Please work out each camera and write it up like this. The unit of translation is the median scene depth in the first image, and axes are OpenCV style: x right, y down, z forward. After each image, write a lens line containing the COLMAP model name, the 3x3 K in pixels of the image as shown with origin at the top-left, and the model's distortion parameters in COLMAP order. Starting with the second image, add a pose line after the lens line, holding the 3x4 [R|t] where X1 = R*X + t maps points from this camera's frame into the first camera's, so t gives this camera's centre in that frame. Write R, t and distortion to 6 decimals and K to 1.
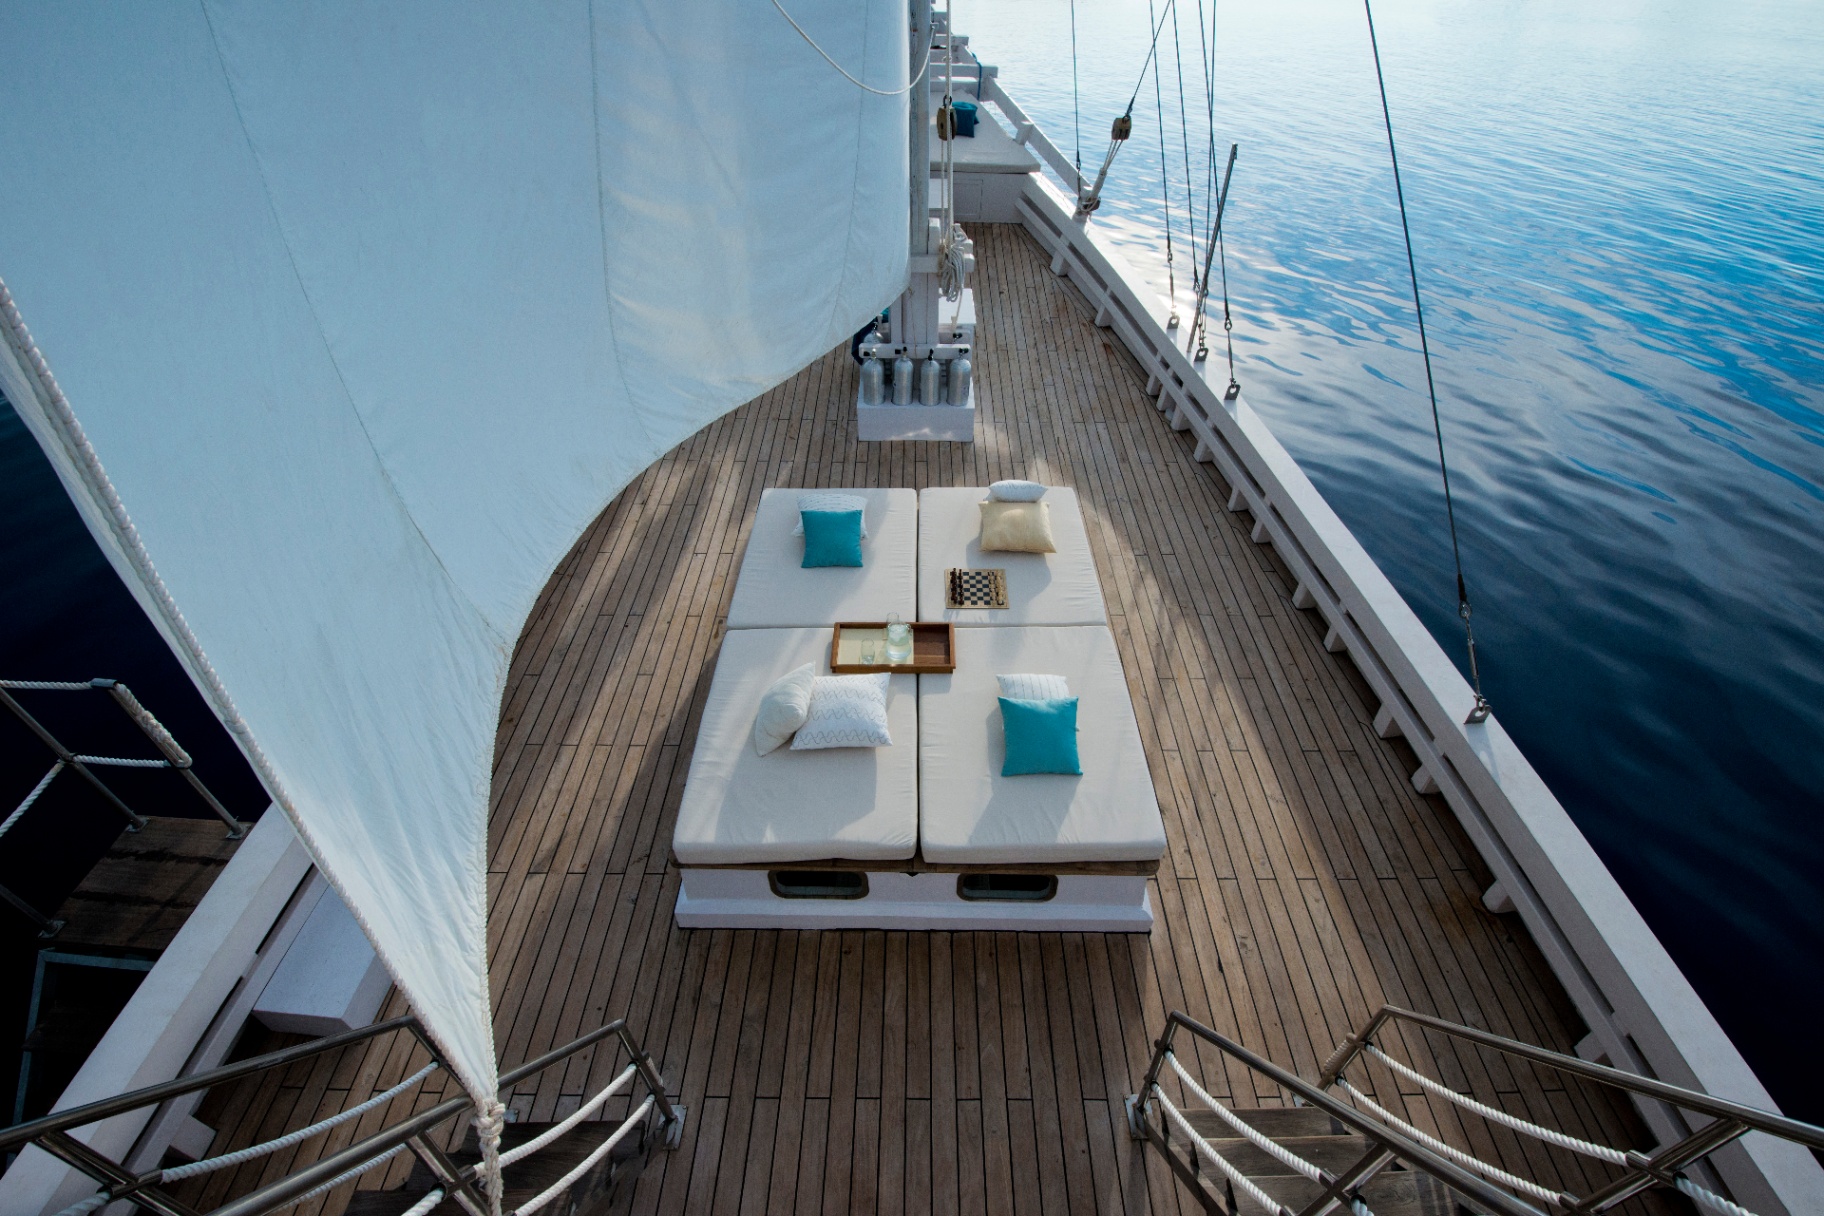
lens RADIAL K [[854.4, 0, 912.0], [0, 854.4, 608.0], [0, 0, 1]] dist [-0.000937, -0.023681]
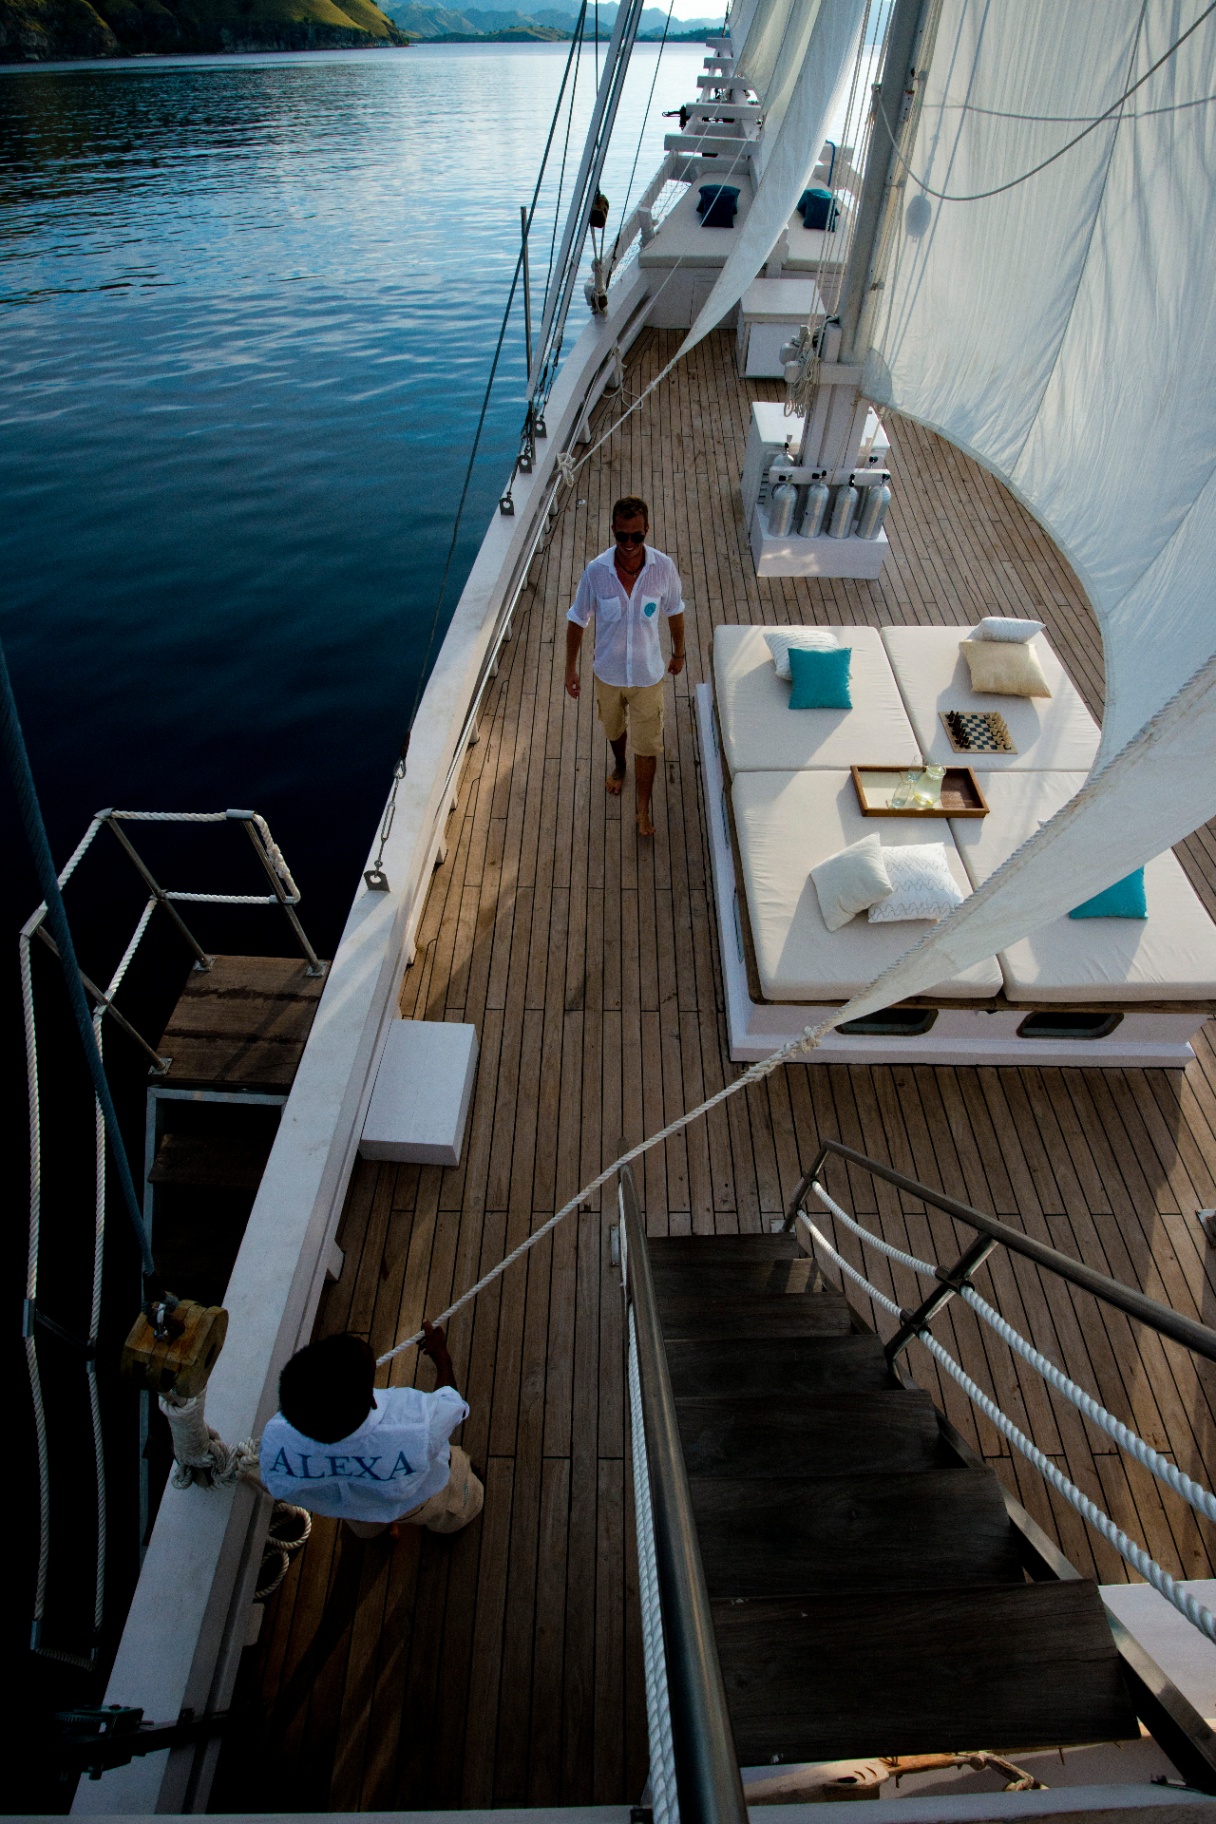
lens RADIAL K [[854.4, 0, 608.0], [0, 854.4, 912.0], [0, 0, 1]] dist [-0.000937, -0.023681]
pose [[0.999834, 0.008644, 0.016031, -0.360542], [-0.011219, 0.985679, 0.168261, 0.020067], [-0.014347, -0.168413, 0.985612, 0.013157]]
